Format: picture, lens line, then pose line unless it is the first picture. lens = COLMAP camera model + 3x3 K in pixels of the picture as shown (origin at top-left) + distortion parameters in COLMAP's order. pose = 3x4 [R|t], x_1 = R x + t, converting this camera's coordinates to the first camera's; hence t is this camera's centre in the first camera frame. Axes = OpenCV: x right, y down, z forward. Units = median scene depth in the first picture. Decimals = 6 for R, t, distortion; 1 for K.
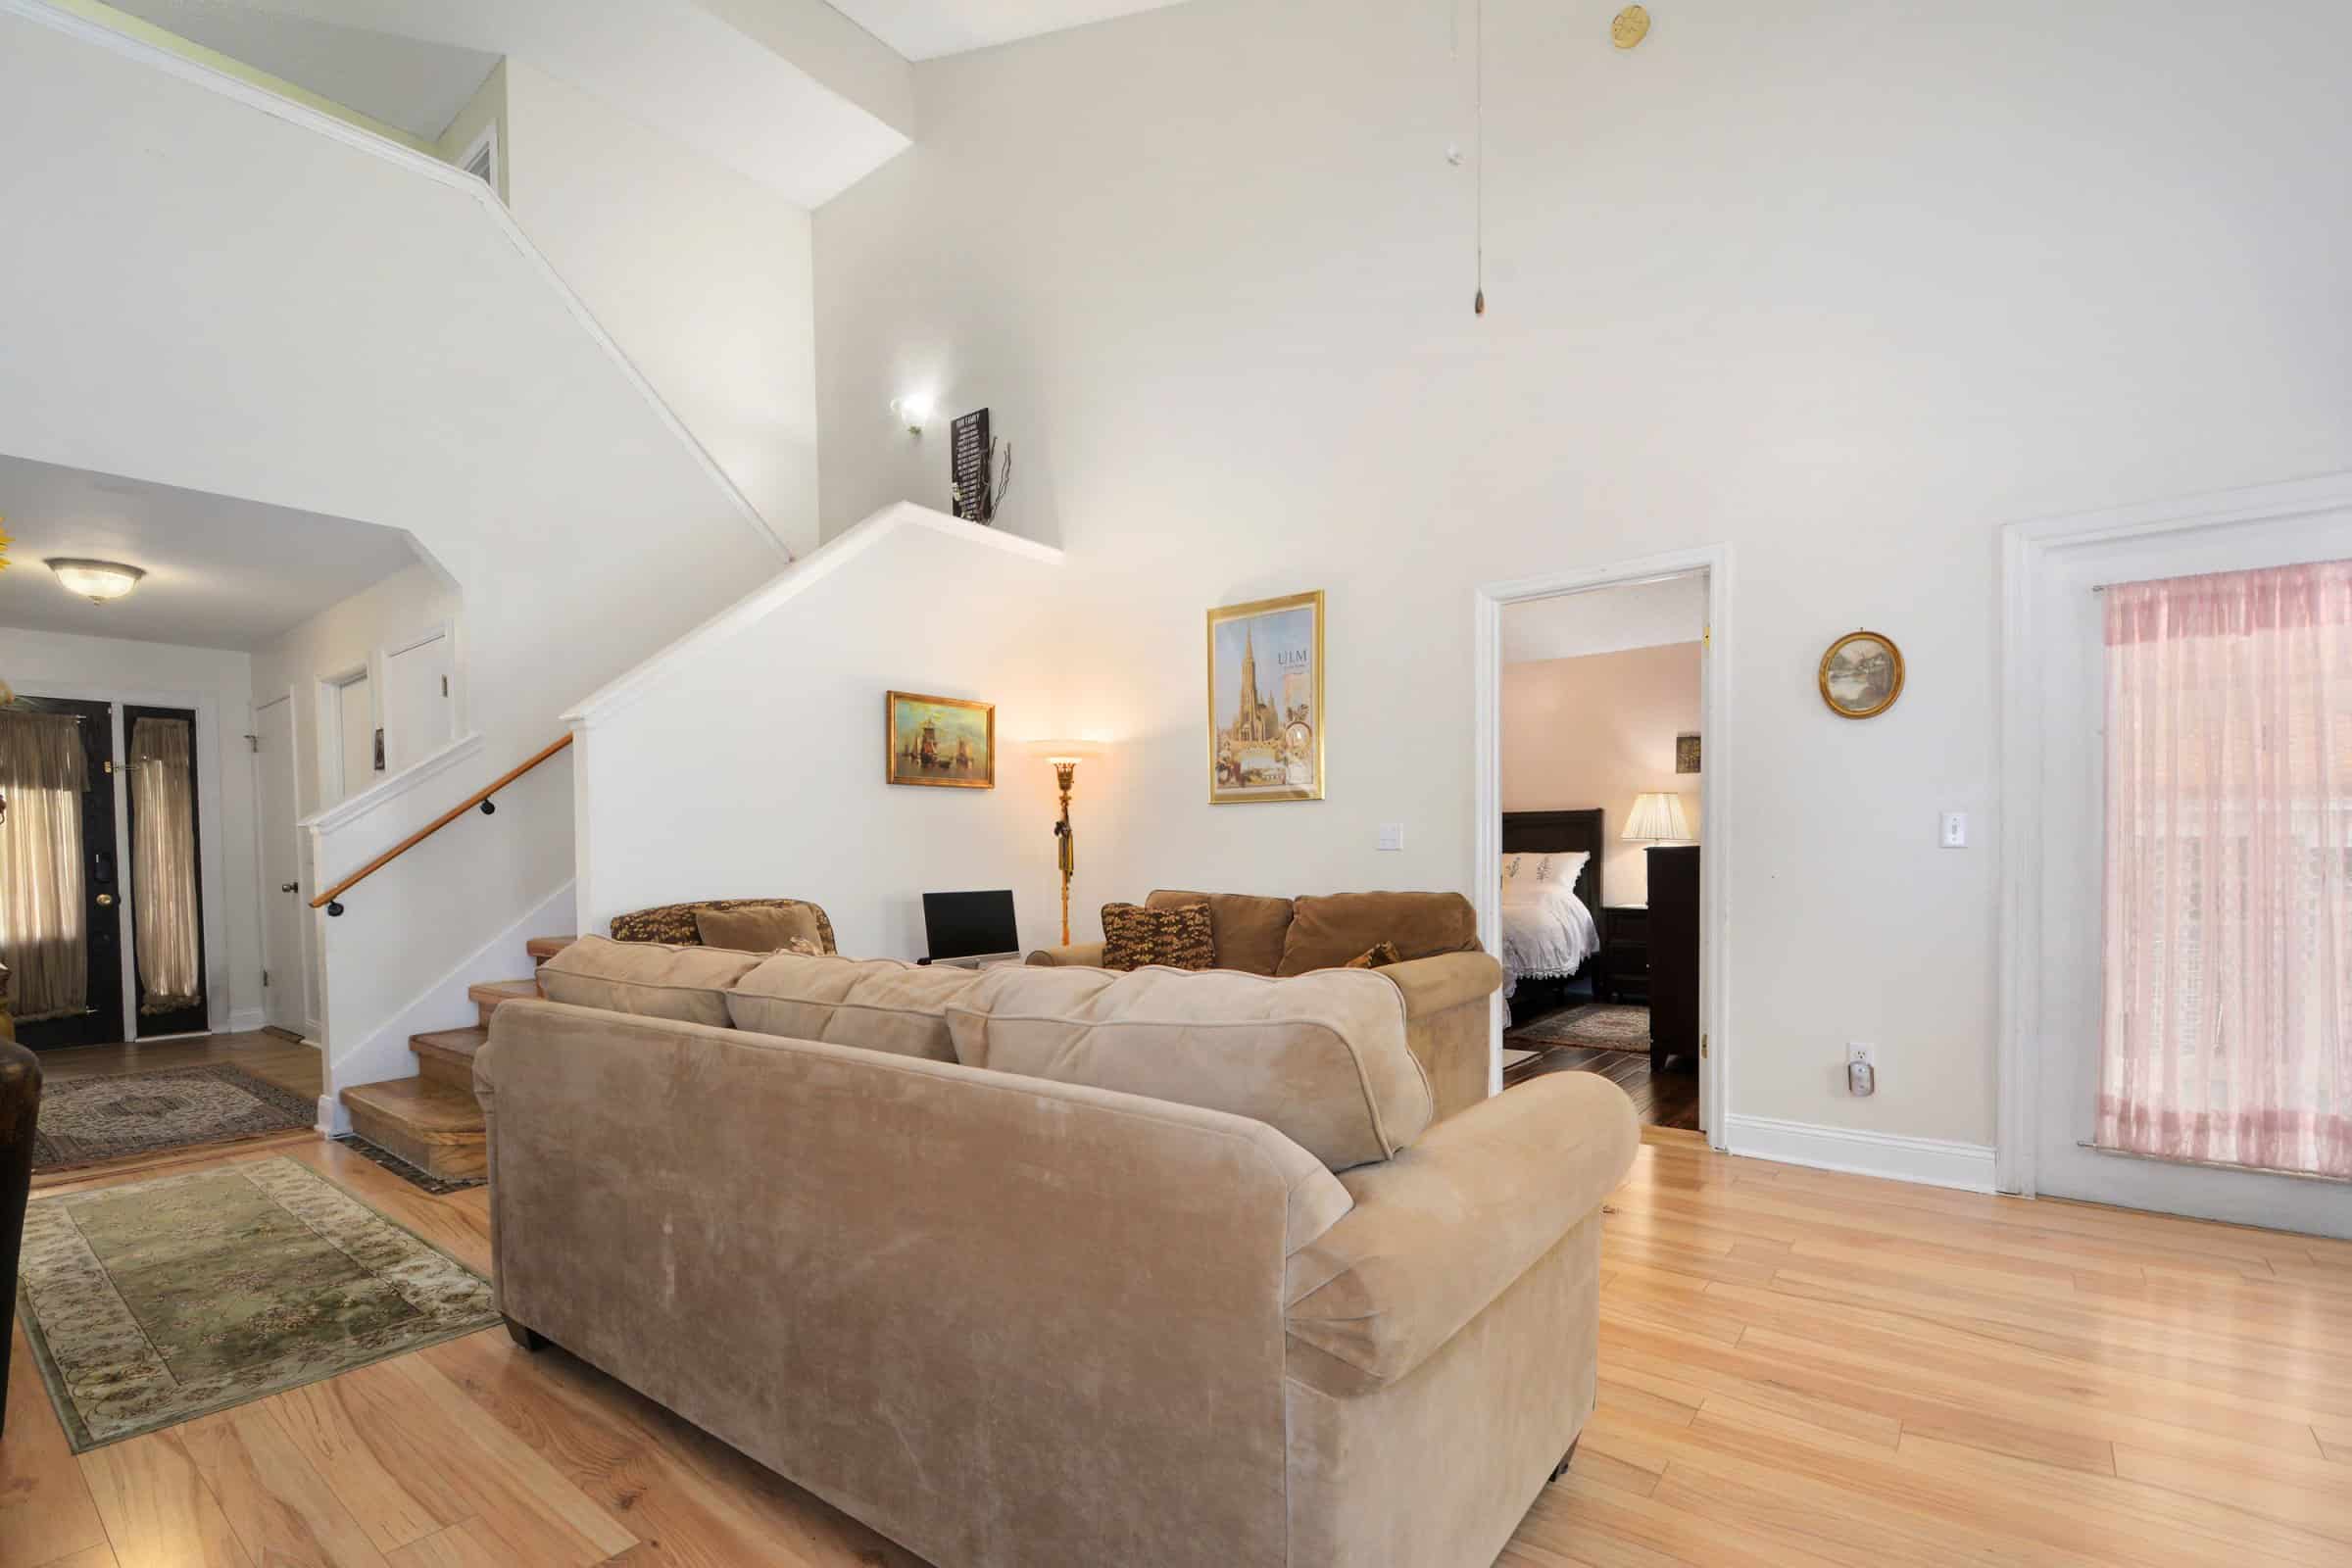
lens RADIAL K [[1041.3, 0, 1141.4], [0, 1041.3, 877.6], [0, 0, 1]] dist [0.019436, -0.010852]
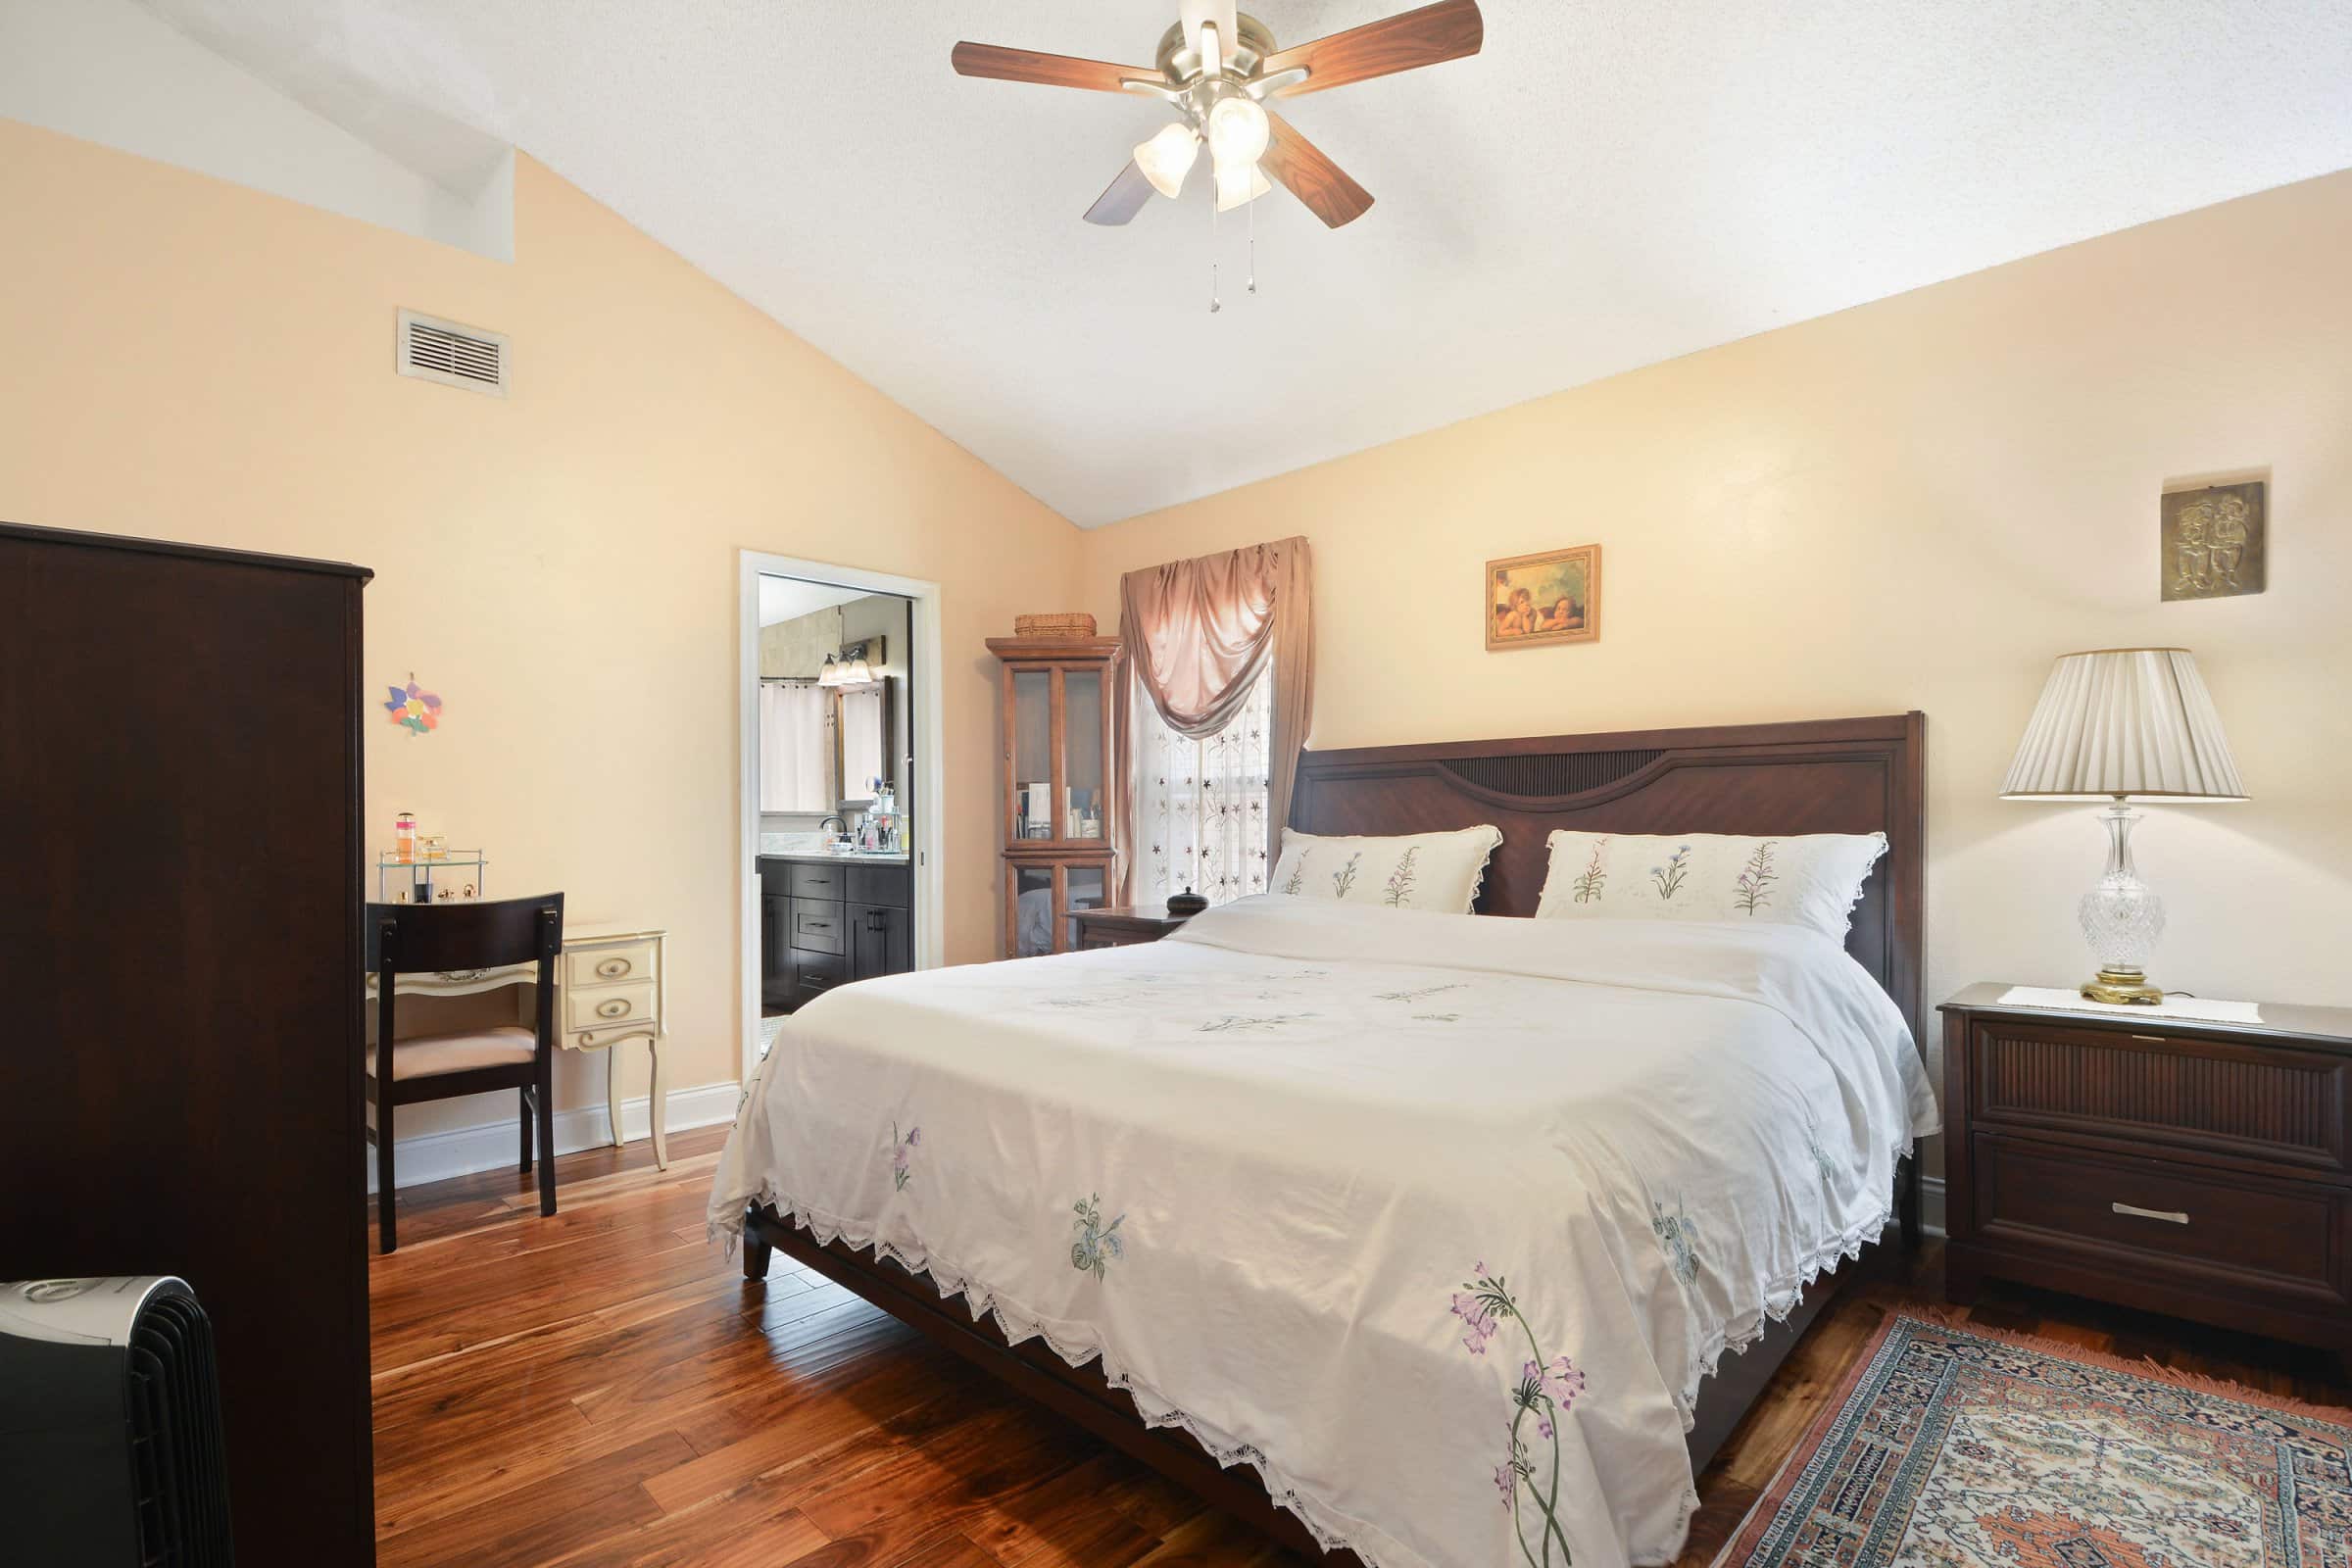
lens RADIAL K [[1041.3, 0, 1177.5], [0, 1041.3, 798.2], [0, 0, 1]] dist [0.019436, -0.010852]
pose [[0.996322, 0.006361, -0.085456, 0.312976], [-0.010403, 0.998844, -0.046940, -0.024049], [0.085058, 0.047656, 0.995236, 0.891010]]
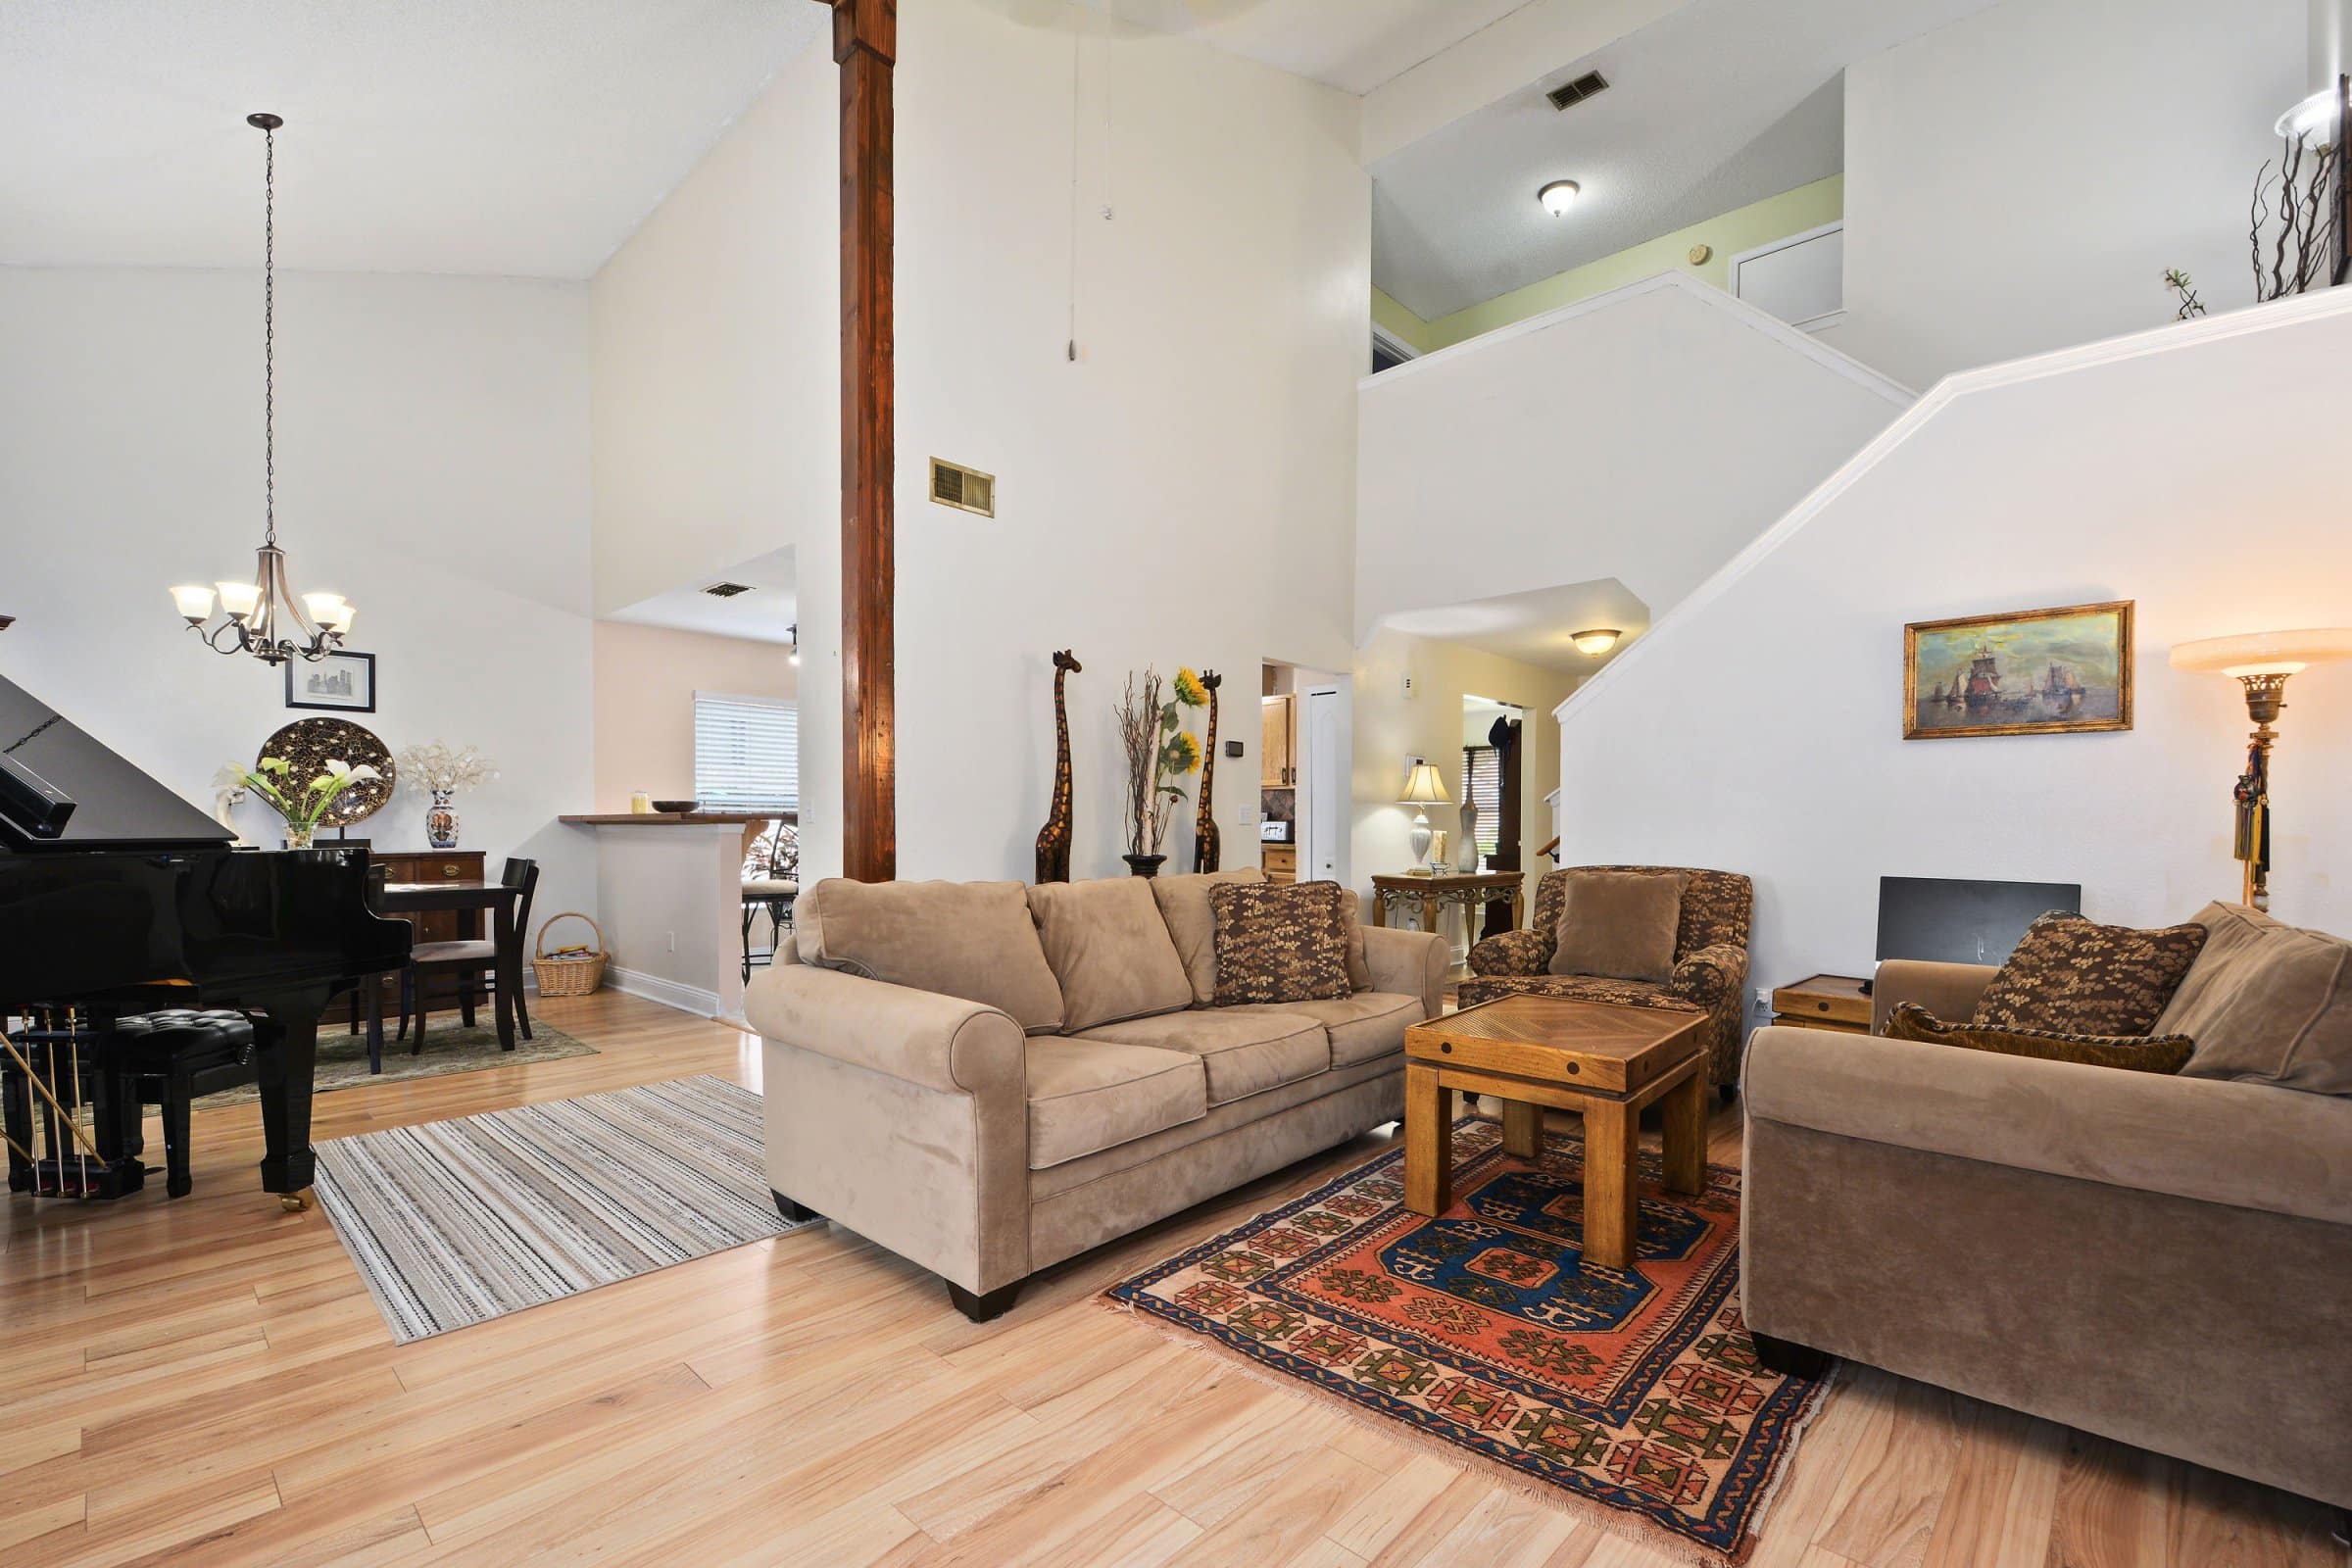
lens RADIAL K [[1041.3, 0, 1171.0], [0, 1041.3, 833.1], [0, 0, 1]] dist [0.019436, -0.010852]
pose [[-0.076942, 0.022504, -0.996782, 0.581308], [-0.029924, 0.999243, 0.024870, -0.019831], [0.996586, 0.031741, -0.076210, 0.471597]]
